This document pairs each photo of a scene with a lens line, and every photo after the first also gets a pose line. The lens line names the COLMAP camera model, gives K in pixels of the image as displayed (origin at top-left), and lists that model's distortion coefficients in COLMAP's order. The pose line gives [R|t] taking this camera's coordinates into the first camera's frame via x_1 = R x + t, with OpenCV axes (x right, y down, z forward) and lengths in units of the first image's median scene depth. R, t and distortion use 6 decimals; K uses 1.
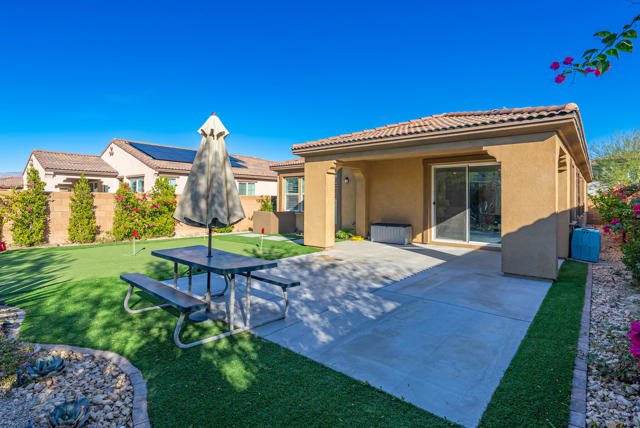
lens RADIAL K [[326.2, 0, 320.0], [0, 326.2, 214.0], [0, 0, 1]] dist [-0.001071, -0.000261]
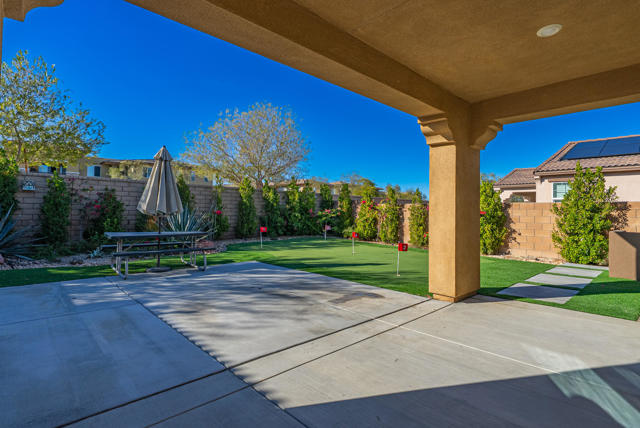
lens RADIAL K [[326.2, 0, 320.0], [0, 326.2, 214.0], [0, 0, 1]] dist [-0.001071, -0.000261]
pose [[-0.109728, -0.005558, -0.993946, 0.501231], [-0.062658, 0.998034, 0.001336, -0.008910], [0.991985, 0.062426, -0.109861, 0.816003]]
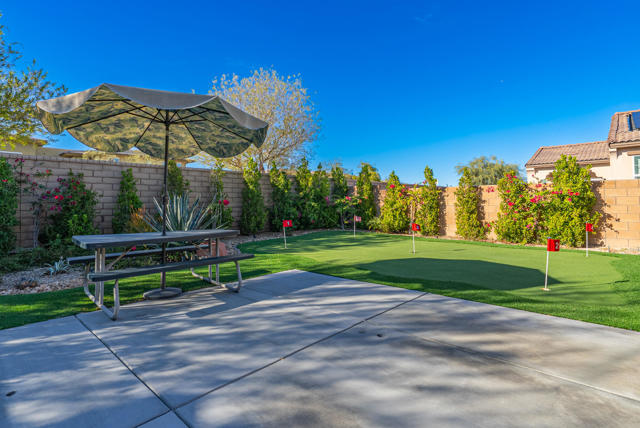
lens RADIAL K [[329.9, 0, 307.9], [0, 329.9, 203.4], [0, 0, 1]] dist [-0.000448, 0.000282]
pose [[-0.058023, -0.008992, -0.998275, 0.275640], [-0.036689, 0.999303, -0.006869, 0.009031], [0.997641, 0.036227, -0.058312, 0.618740]]
